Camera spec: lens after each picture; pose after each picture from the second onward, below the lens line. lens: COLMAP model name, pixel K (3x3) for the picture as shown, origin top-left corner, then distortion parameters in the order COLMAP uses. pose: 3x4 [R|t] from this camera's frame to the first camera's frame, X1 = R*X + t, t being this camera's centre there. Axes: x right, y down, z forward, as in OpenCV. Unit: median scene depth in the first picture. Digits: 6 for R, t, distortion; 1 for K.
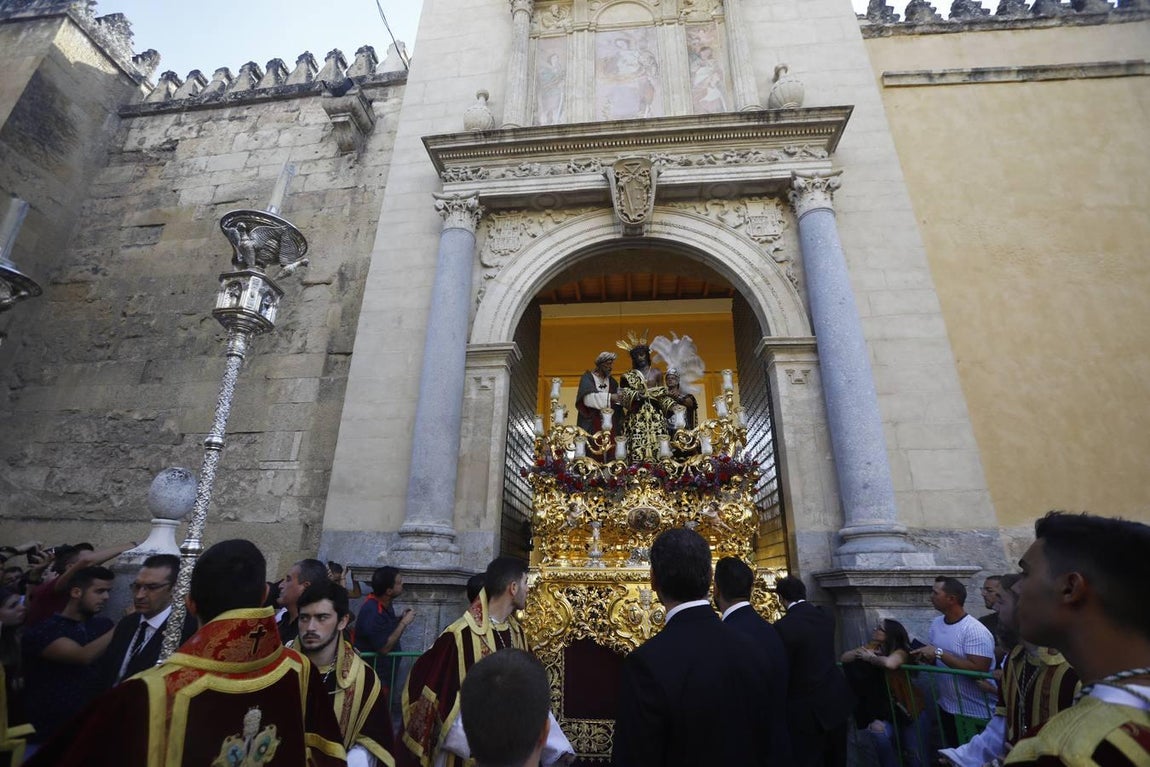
lens RADIAL K [[521.4, 0, 575.0], [0, 521.4, 383.5], [0, 0, 1]] dist [-0.077181, 0.025925]
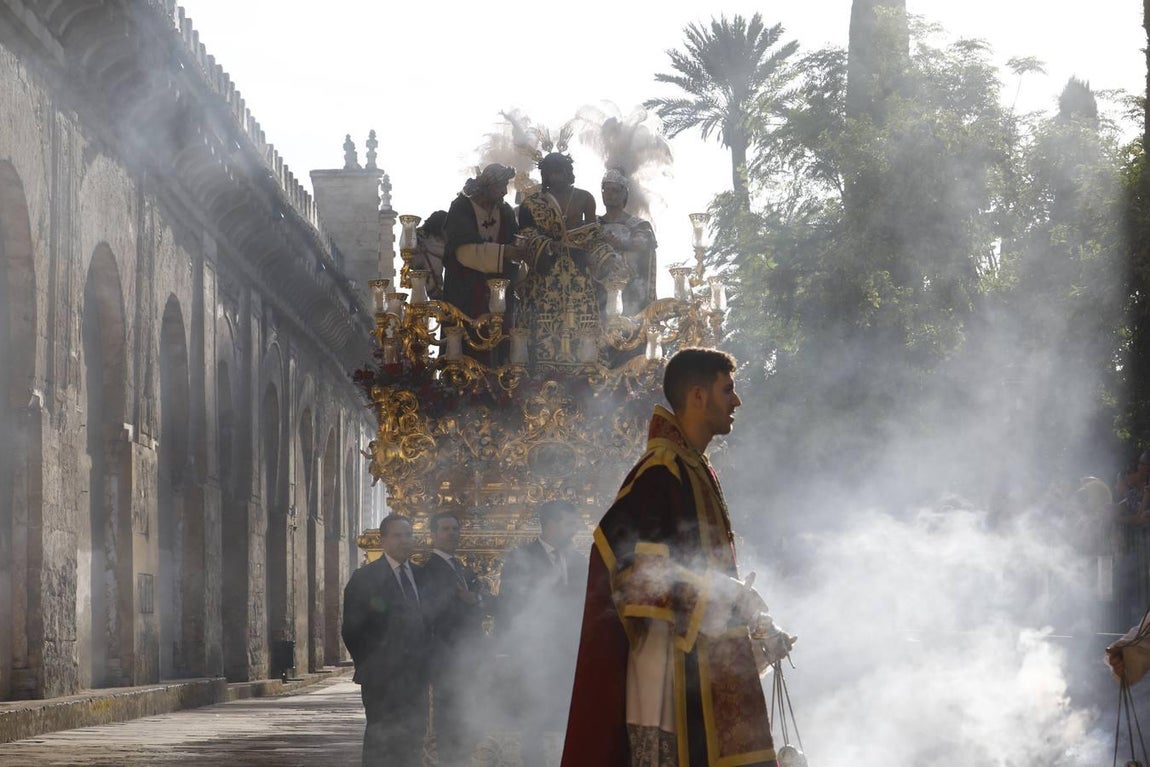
lens RADIAL K [[2336.9, 0, 575.0], [0, 2336.9, 383.5], [0, 0, 1]] dist [-0.562357, -0.012373]
pose [[0.989725, 0.001208, 0.142981, -0.244232], [-0.043729, 0.954610, 0.294632, -0.655658], [-0.136135, -0.297857, 0.944854, -1.653848]]
